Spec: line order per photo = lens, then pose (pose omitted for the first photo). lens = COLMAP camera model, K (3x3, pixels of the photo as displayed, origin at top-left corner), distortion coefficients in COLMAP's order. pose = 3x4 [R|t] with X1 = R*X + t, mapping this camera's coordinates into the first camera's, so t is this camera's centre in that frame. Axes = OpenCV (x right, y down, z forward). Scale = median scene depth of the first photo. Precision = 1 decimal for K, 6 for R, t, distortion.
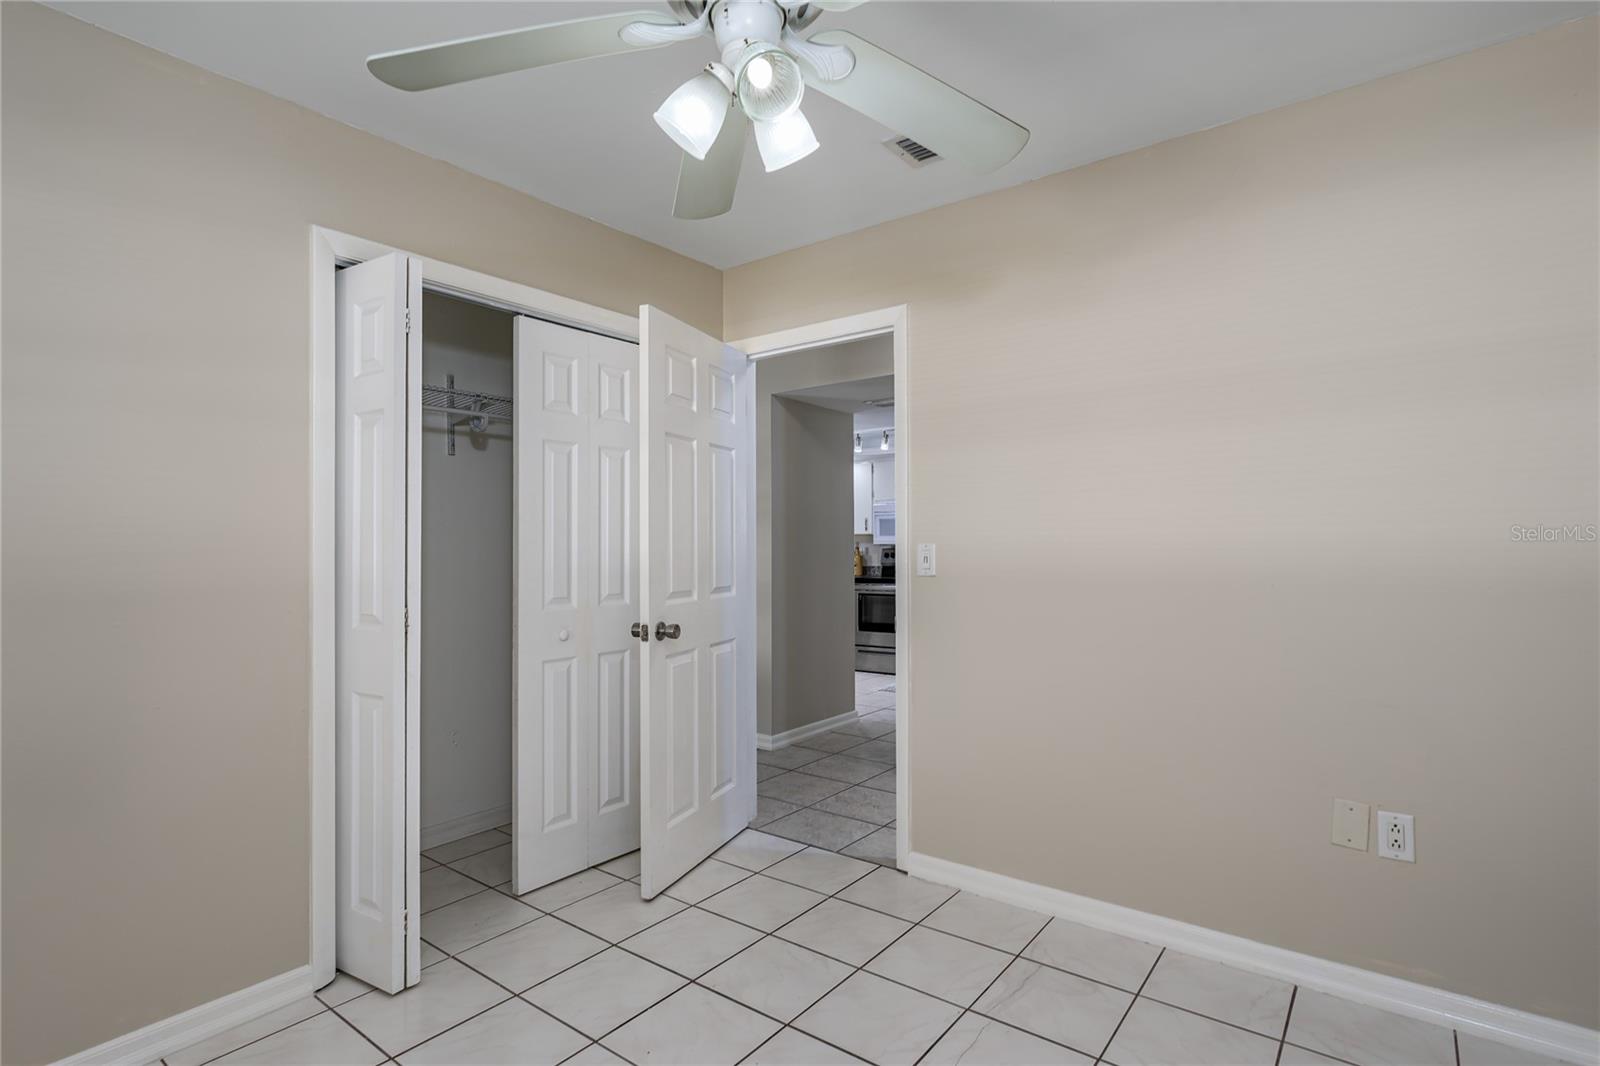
lens RADIAL K [[792.1, 0, 799.7], [0, 792.1, 532.9], [0, 0, 1]] dist [0.003172, 0.000390]
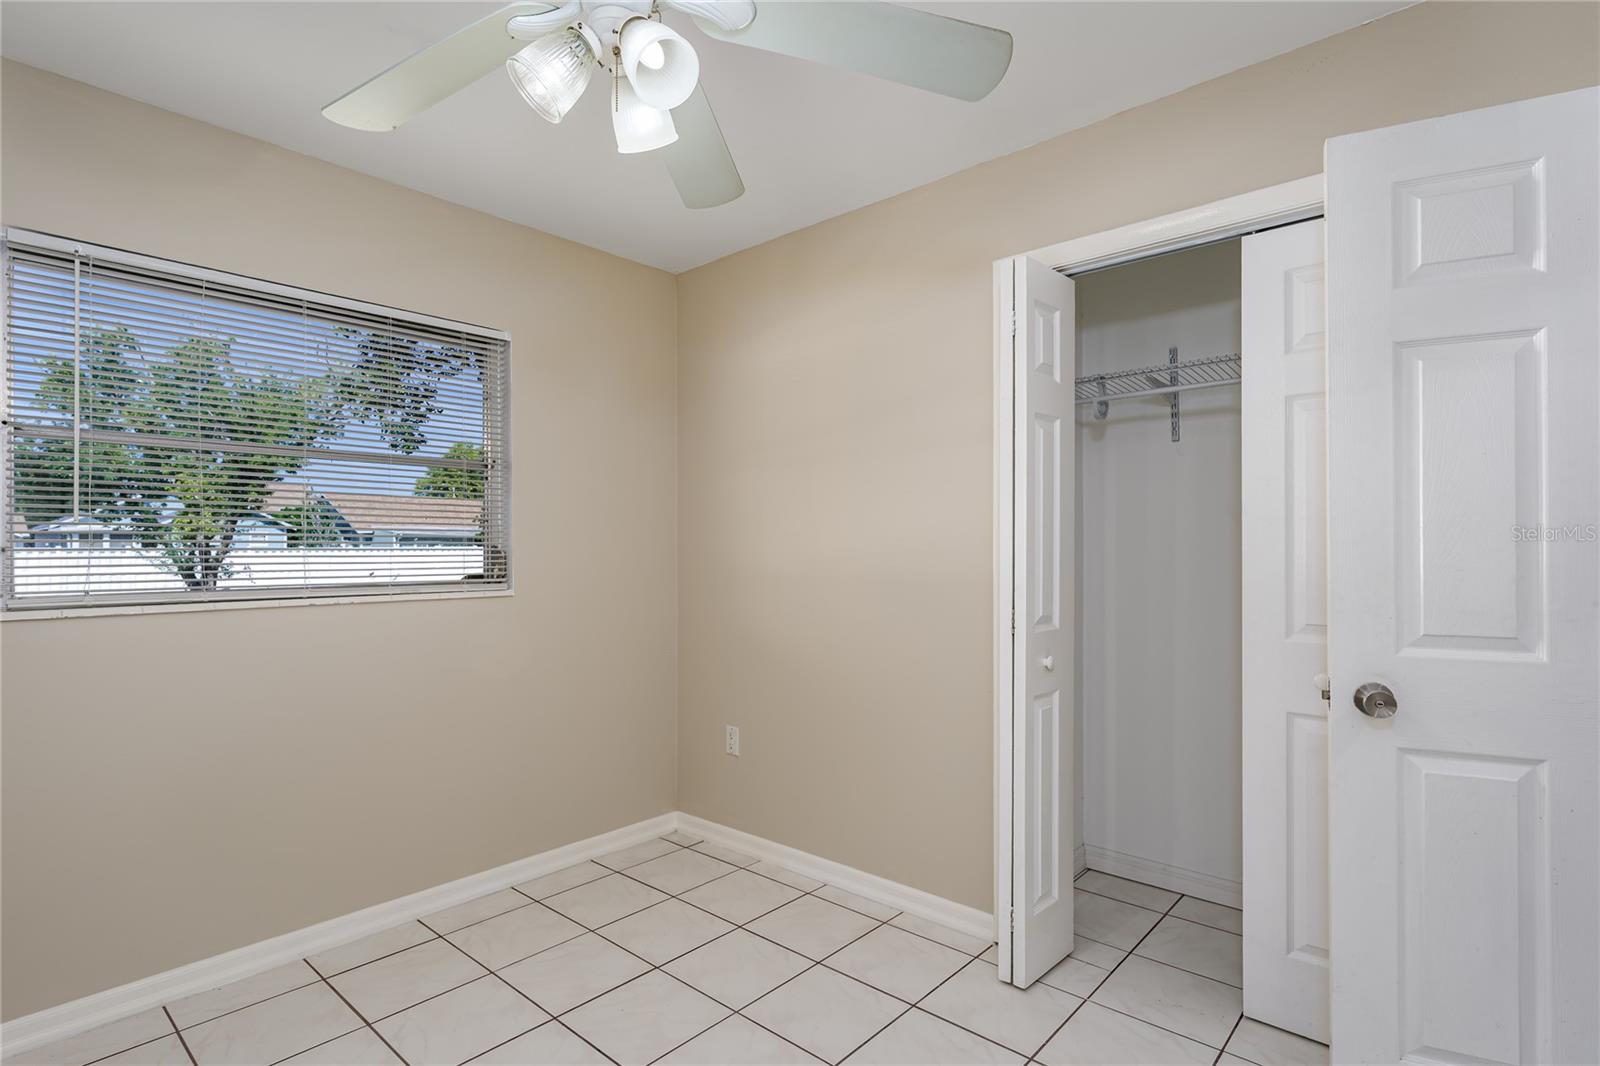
lens RADIAL K [[792.1, 0, 802.4], [0, 792.1, 544.5], [0, 0, 1]] dist [0.003172, 0.000390]
pose [[-0.070832, -0.001950, -0.997486, 0.417917], [0.015821, 0.999870, -0.003078, 0.008440], [0.997363, -0.016000, -0.070792, 0.637038]]
